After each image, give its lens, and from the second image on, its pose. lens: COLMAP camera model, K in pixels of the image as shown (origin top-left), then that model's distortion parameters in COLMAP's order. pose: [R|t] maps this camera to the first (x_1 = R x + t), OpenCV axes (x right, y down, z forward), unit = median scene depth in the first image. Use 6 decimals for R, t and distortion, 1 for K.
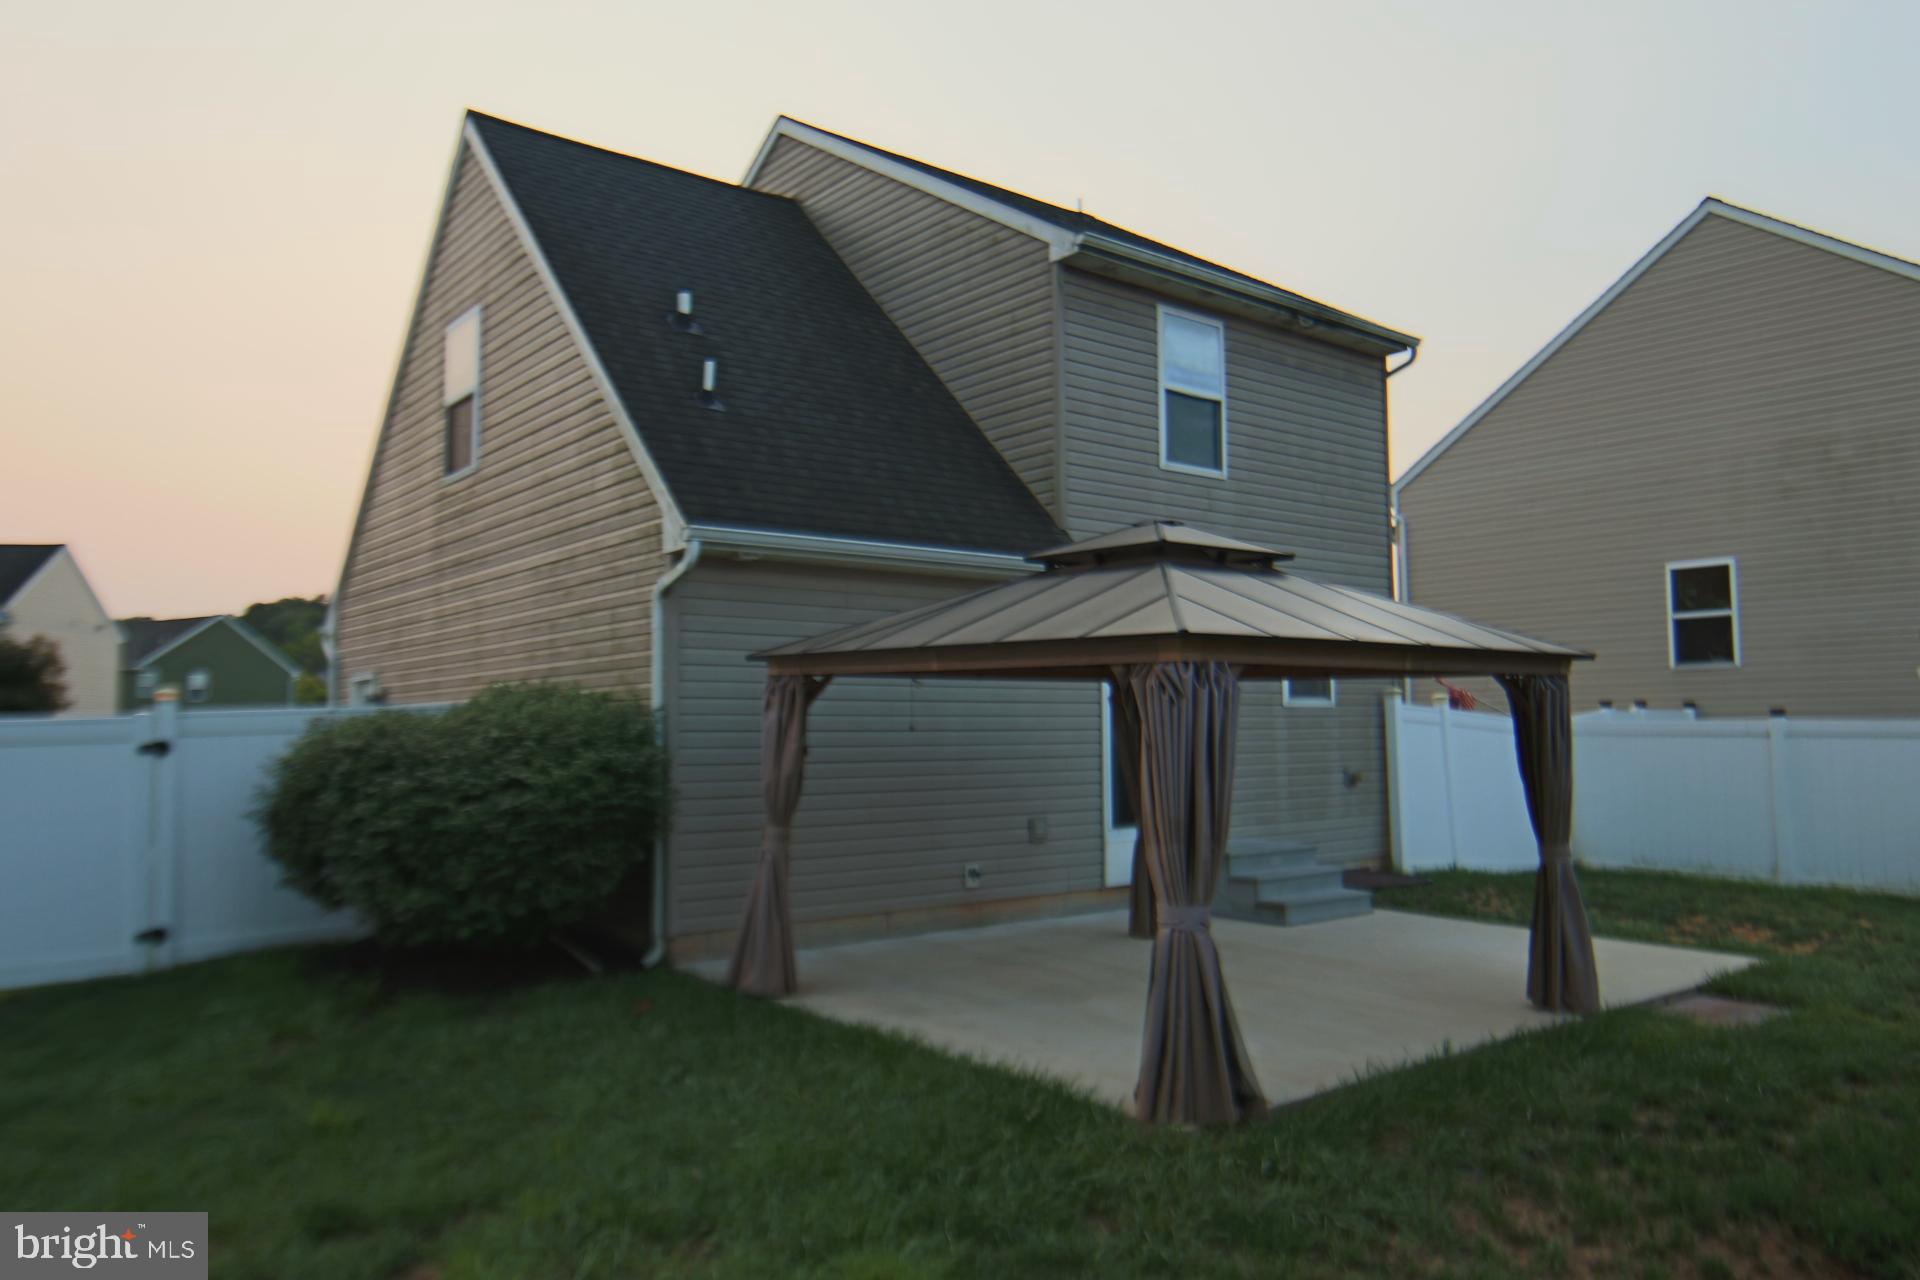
lens RADIAL K [[1281.9, 0, 960.0], [0, 1281.9, 640.0], [0, 0, 1]] dist [-0.004760, -0.001282]
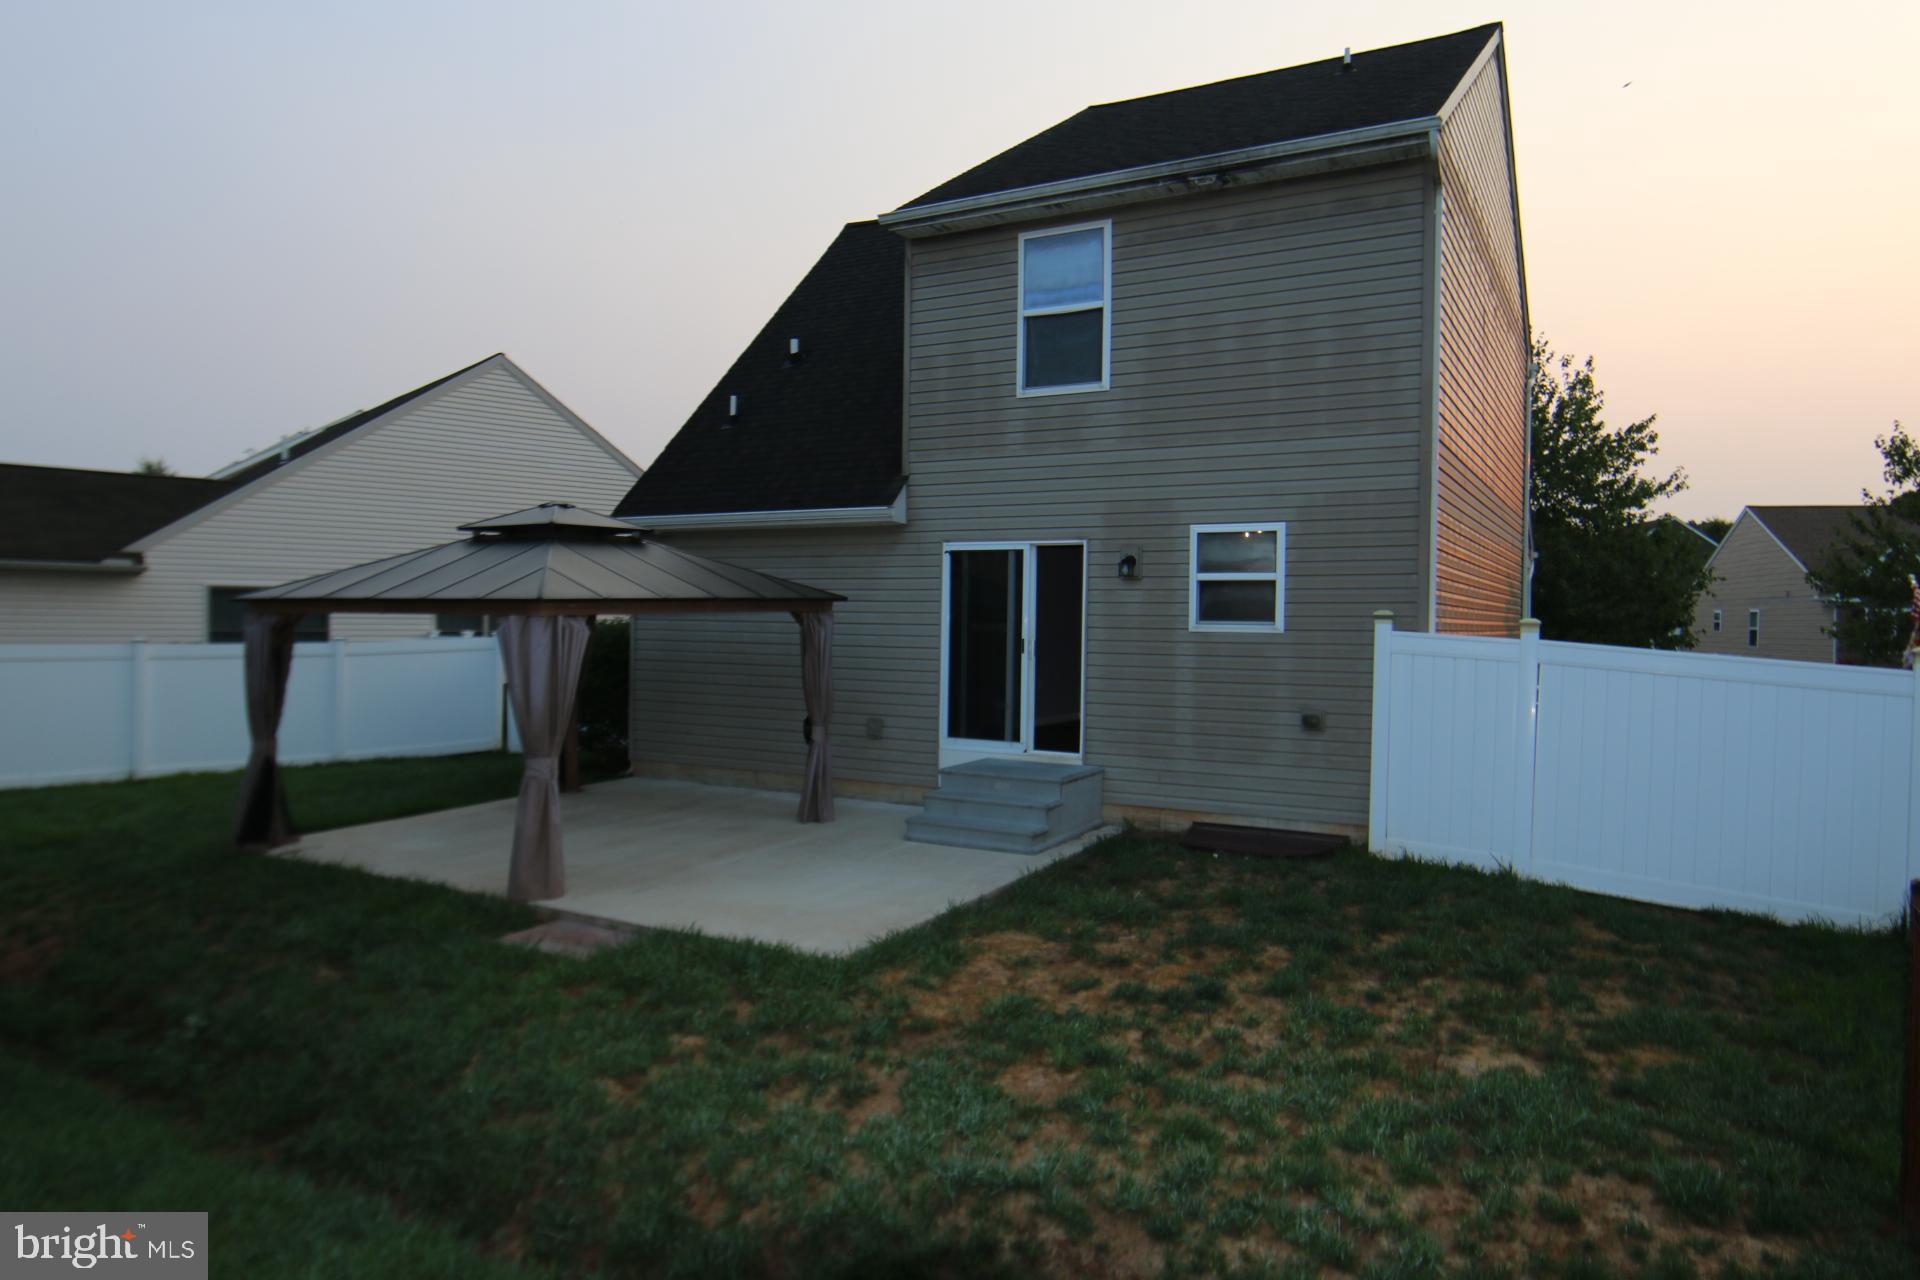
lens RADIAL K [[1281.9, 0, 960.0], [0, 1281.9, 640.0], [0, 0, 1]] dist [-0.004760, -0.001282]
pose [[0.368626, 0.027127, -0.929182, 1.094145], [0.049018, 0.997616, 0.048571, 0.007576], [0.928284, -0.063451, 0.366418, 0.564638]]
